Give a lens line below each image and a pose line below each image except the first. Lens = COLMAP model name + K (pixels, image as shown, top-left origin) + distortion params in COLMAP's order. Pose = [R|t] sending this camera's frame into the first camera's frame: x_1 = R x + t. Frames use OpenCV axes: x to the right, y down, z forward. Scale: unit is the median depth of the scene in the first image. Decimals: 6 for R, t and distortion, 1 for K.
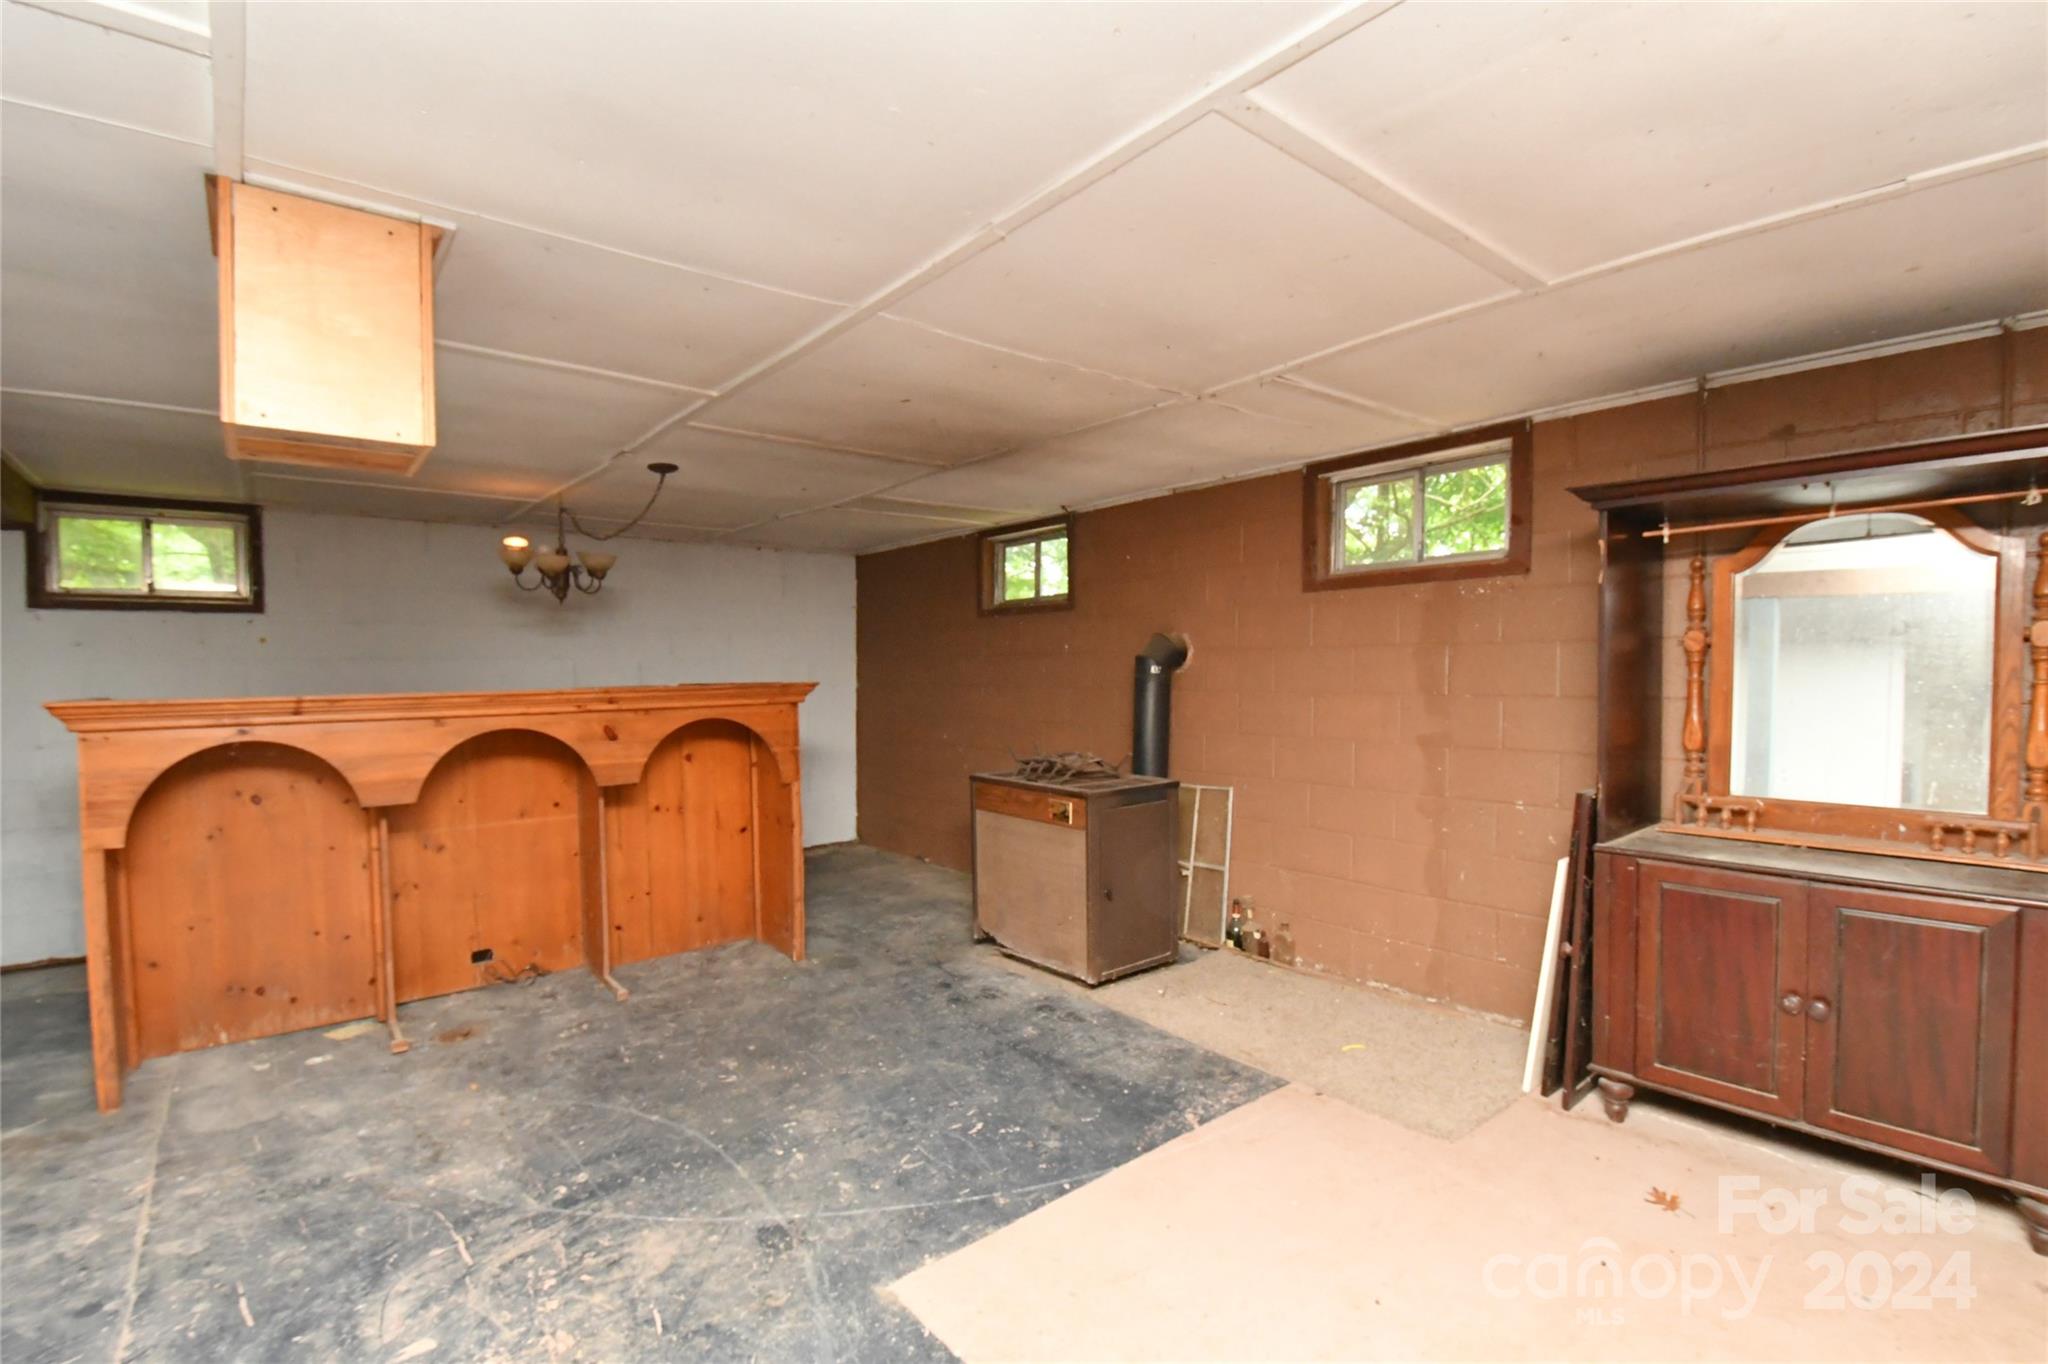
lens RADIAL K [[938.8, 0, 1040.3], [0, 938.8, 694.1], [0, 0, 1]] dist [0.000602, -0.013621]
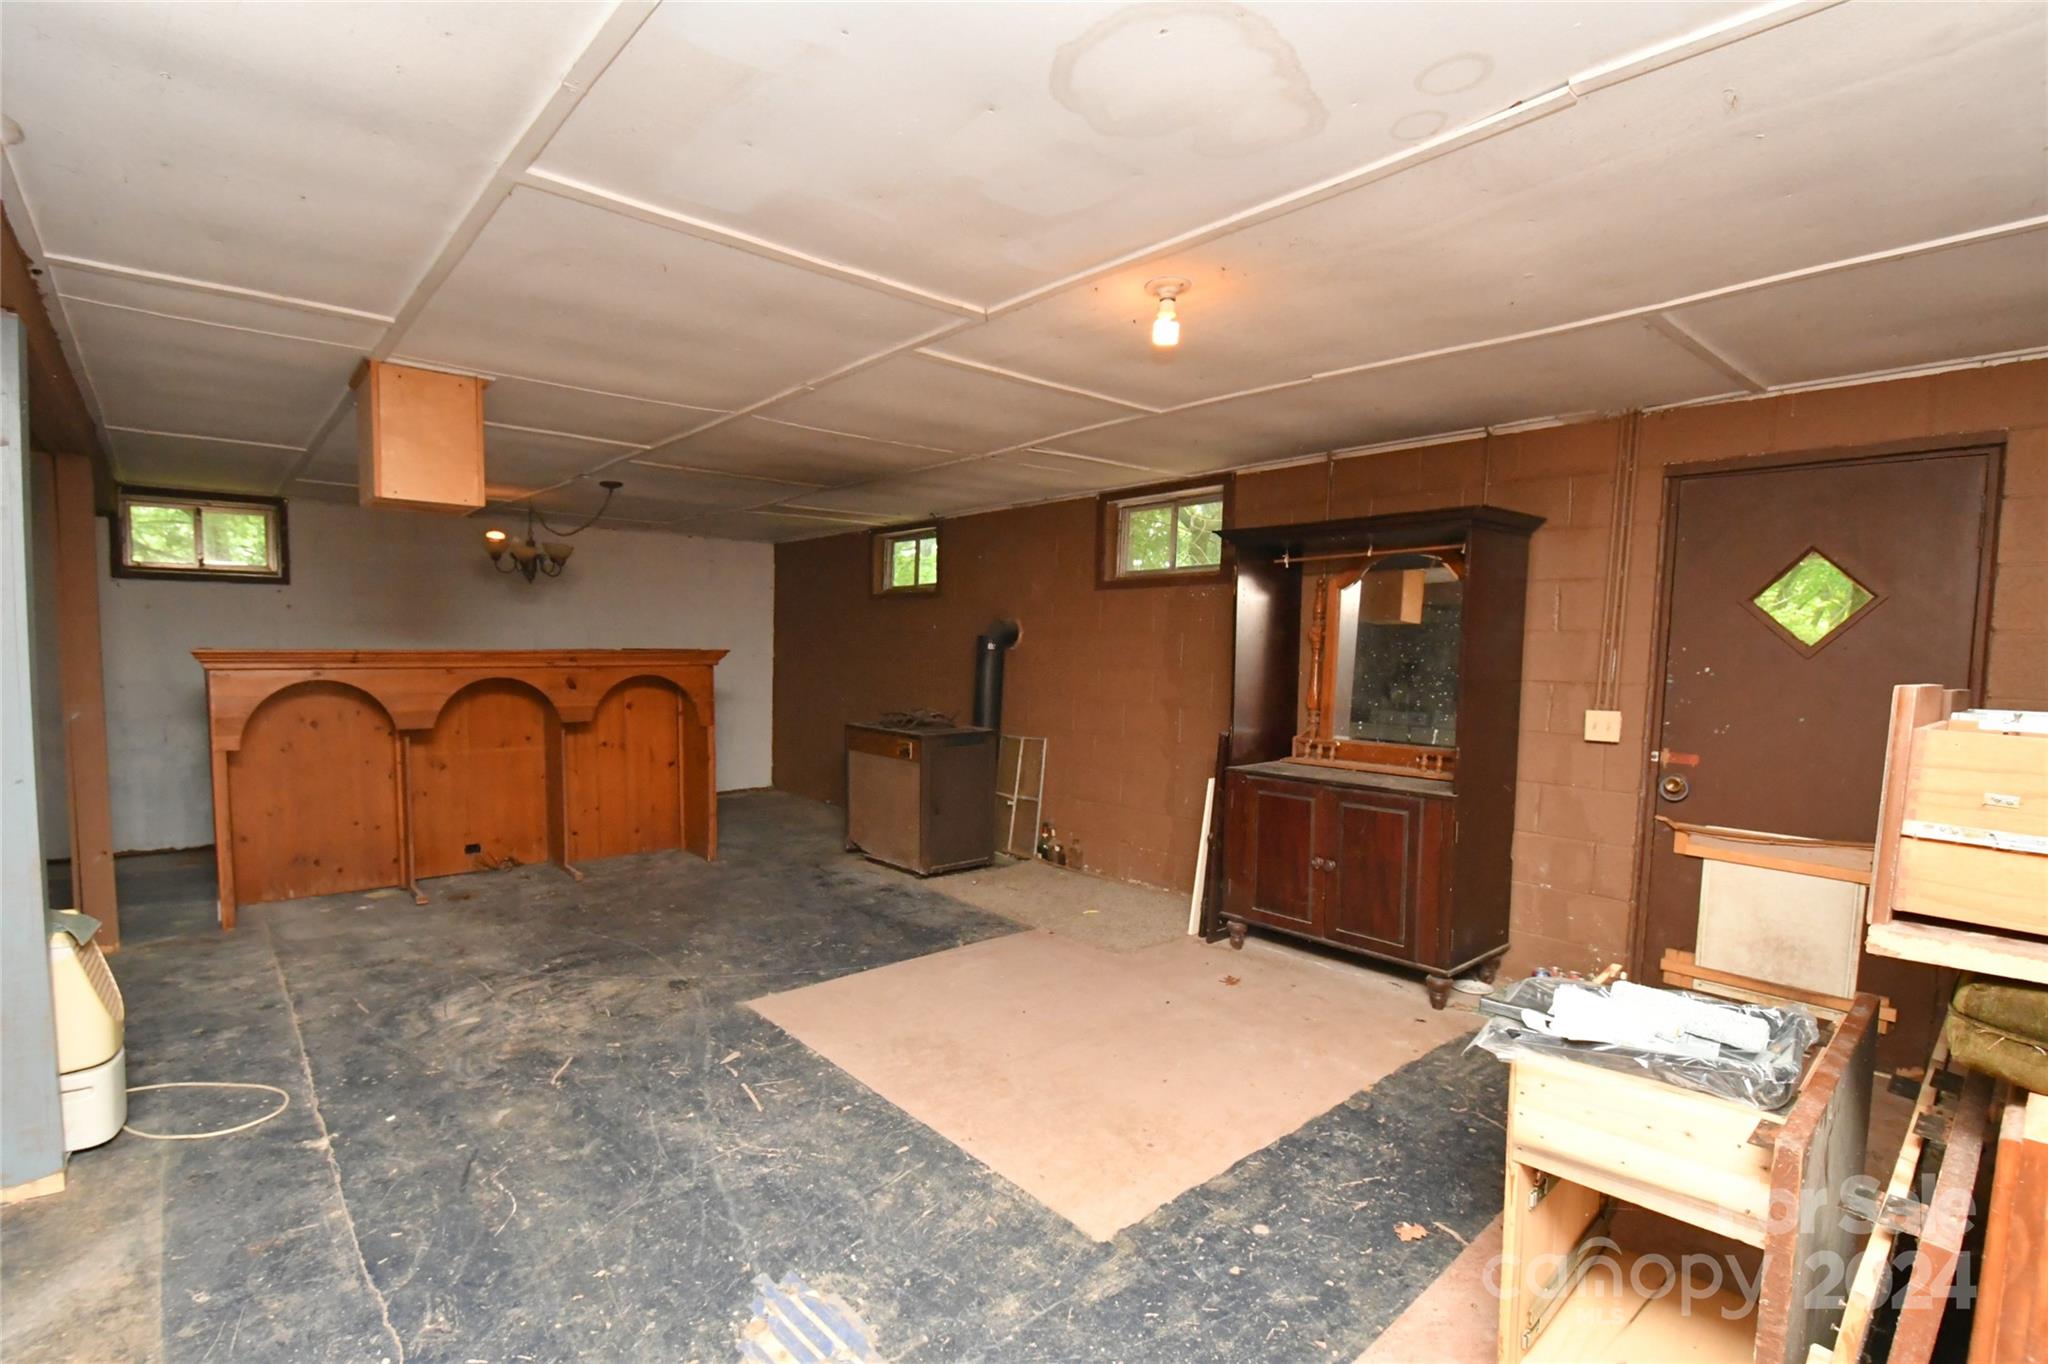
lens RADIAL K [[938.8, 0, 989.5], [0, 938.8, 711.6], [0, 0, 1]] dist [0.000602, -0.013621]
pose [[0.999697, 0.023242, 0.008127, 0.148797], [-0.023563, 0.998844, 0.041893, 0.012575], [-0.007144, -0.042072, 0.999089, -0.394800]]
